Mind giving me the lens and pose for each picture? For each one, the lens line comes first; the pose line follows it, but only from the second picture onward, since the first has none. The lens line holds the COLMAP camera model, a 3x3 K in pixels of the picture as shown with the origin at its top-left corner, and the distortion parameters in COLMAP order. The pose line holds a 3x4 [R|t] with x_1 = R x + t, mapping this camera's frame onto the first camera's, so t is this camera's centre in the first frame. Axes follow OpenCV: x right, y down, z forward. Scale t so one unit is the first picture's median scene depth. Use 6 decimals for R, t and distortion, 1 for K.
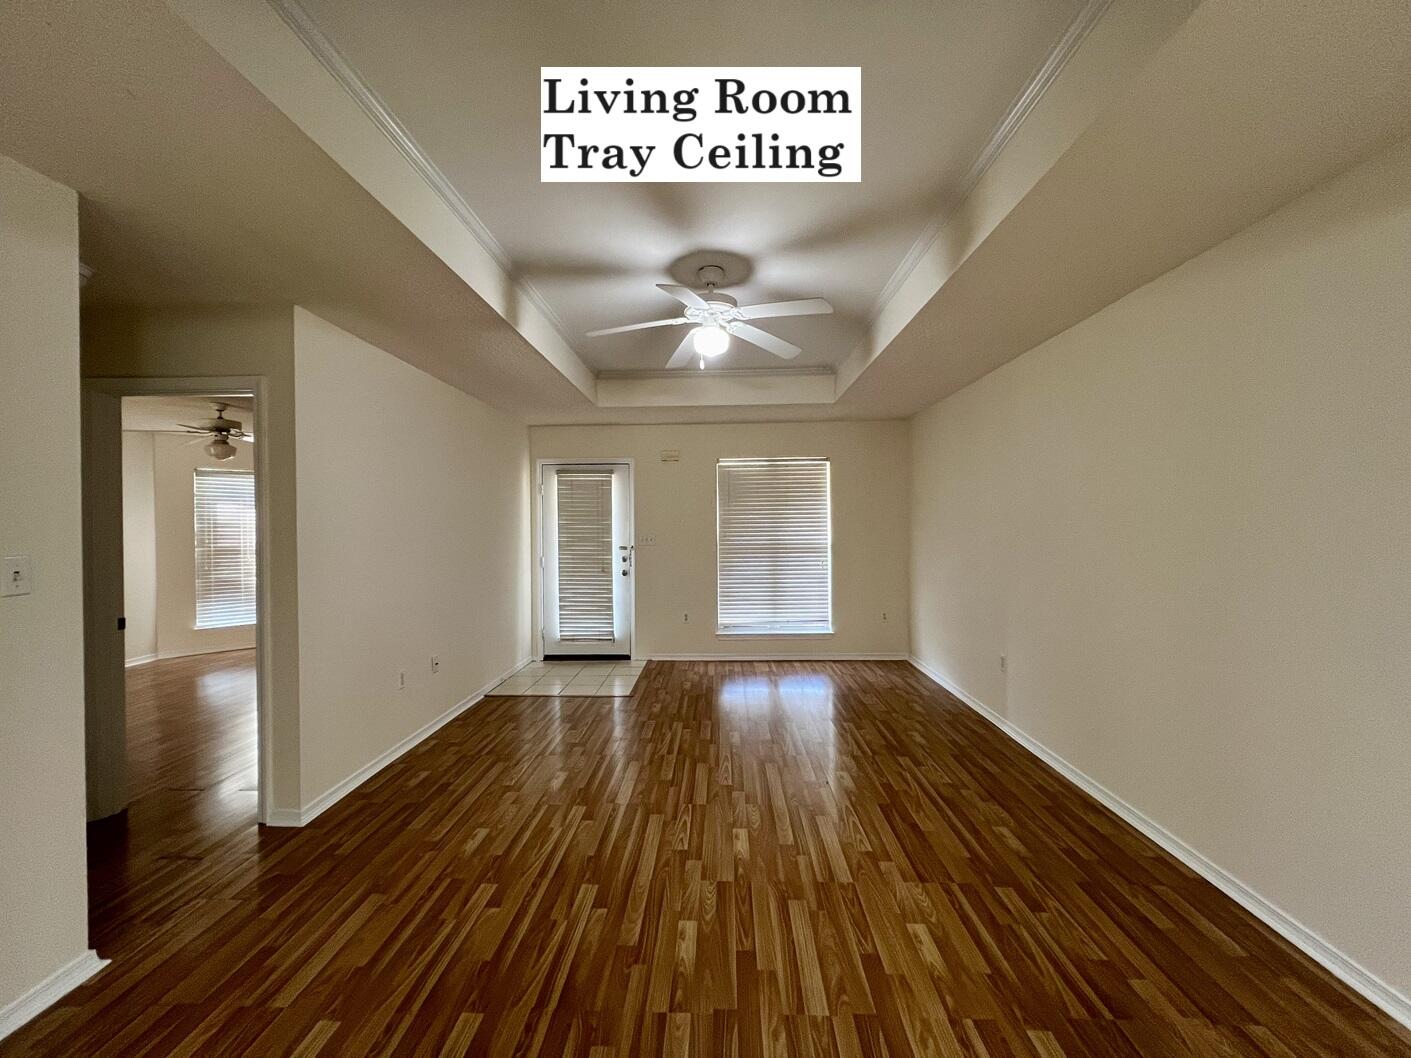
lens RADIAL K [[567.0, 0, 707.6], [0, 567.0, 528.1], [0, 0, 1]] dist [0.000288, -0.000144]
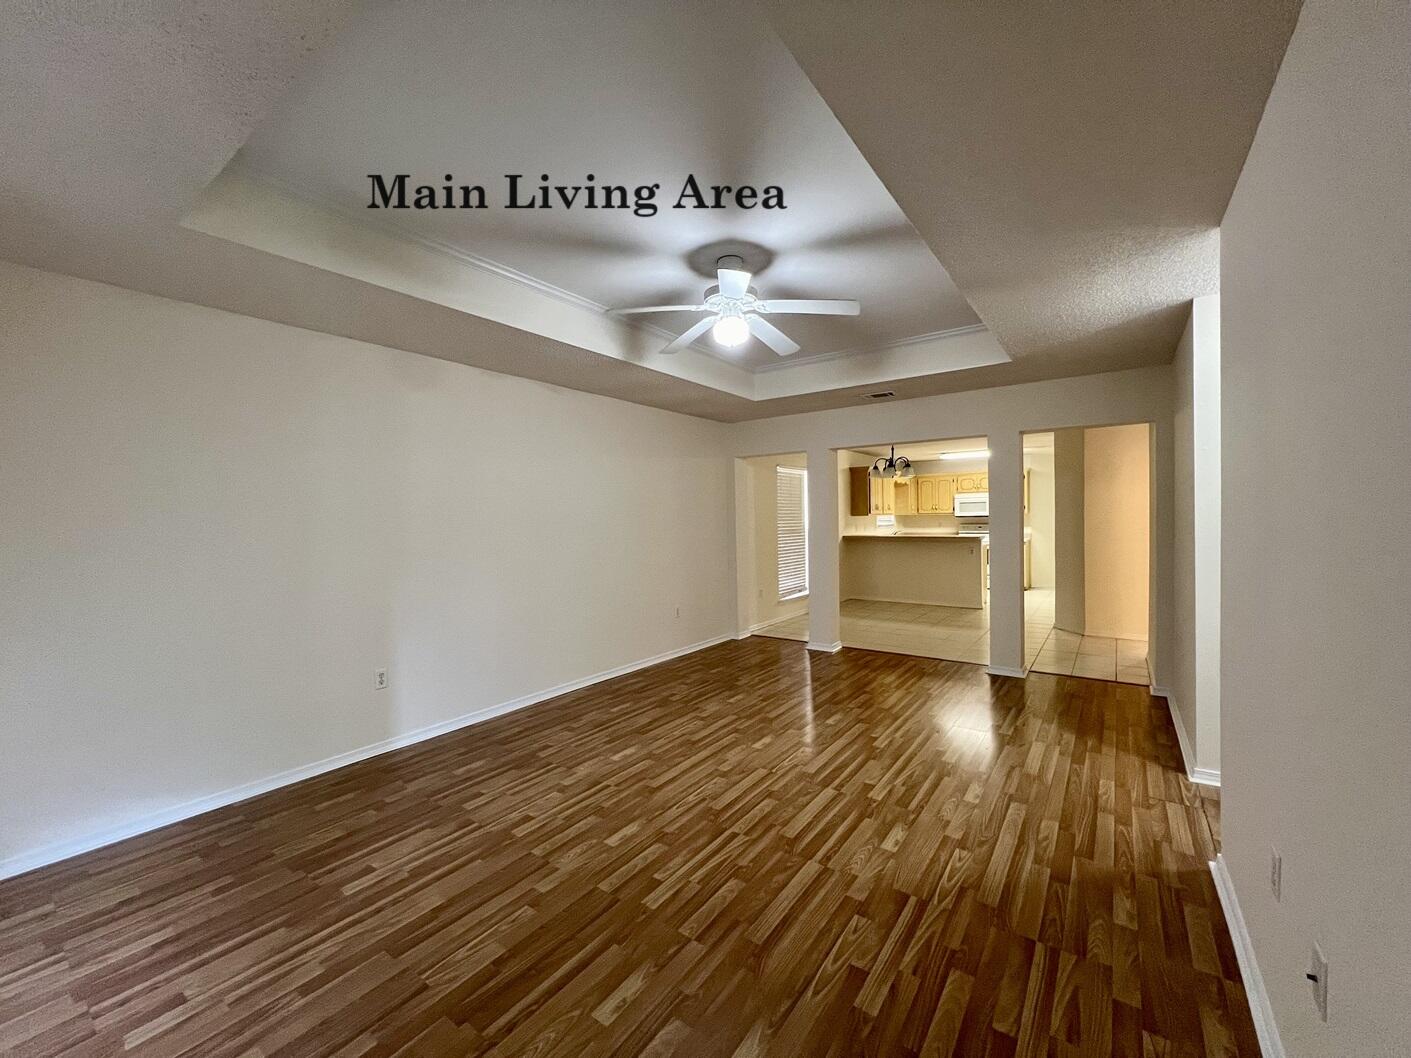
lens RADIAL K [[567.0, 0, 704.4], [0, 567.0, 532.7], [0, 0, 1]] dist [0.000288, -0.000144]
pose [[-0.824102, 0.005518, 0.566414, -0.584002], [0.024845, 0.999342, 0.026413, -0.000896], [-0.565896, 0.035840, -0.823697, 2.112666]]
